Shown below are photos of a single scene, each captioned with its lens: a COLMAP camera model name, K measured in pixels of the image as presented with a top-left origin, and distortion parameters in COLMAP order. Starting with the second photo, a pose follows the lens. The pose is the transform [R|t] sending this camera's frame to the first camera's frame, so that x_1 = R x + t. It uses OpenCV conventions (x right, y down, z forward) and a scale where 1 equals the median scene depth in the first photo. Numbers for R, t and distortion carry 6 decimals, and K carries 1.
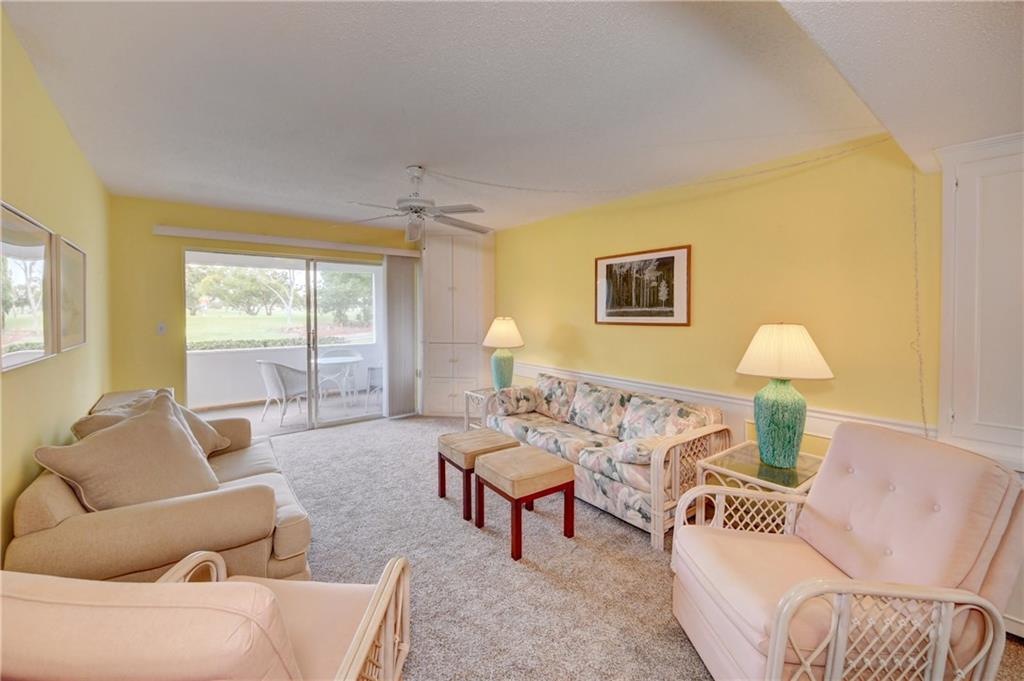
lens RADIAL K [[401.3, 0, 498.9], [0, 401.3, 322.1], [0, 0, 1]] dist [-0.000031, -0.010389]
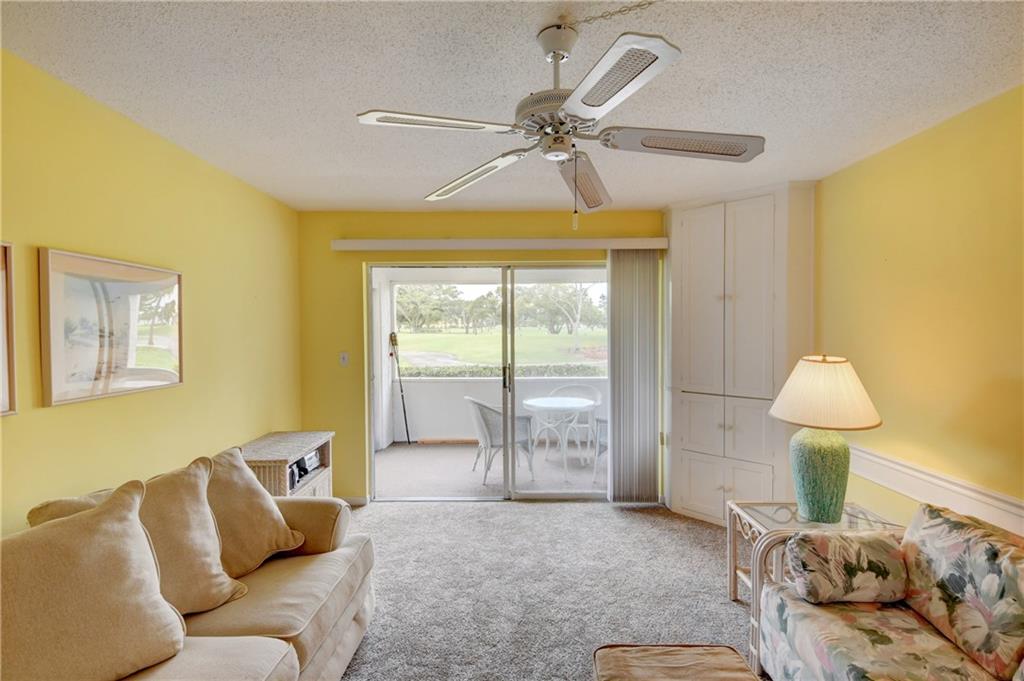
lens RADIAL K [[455.2, 0, 512.0], [0, 455.2, 340.5], [0, 0, 1]] dist [0.000685, -0.013964]
pose [[0.792203, 0.010504, -0.610167, 0.042001], [-0.010963, 0.999935, 0.002979, -0.024854], [0.610159, 0.004329, 0.792267, 0.351724]]
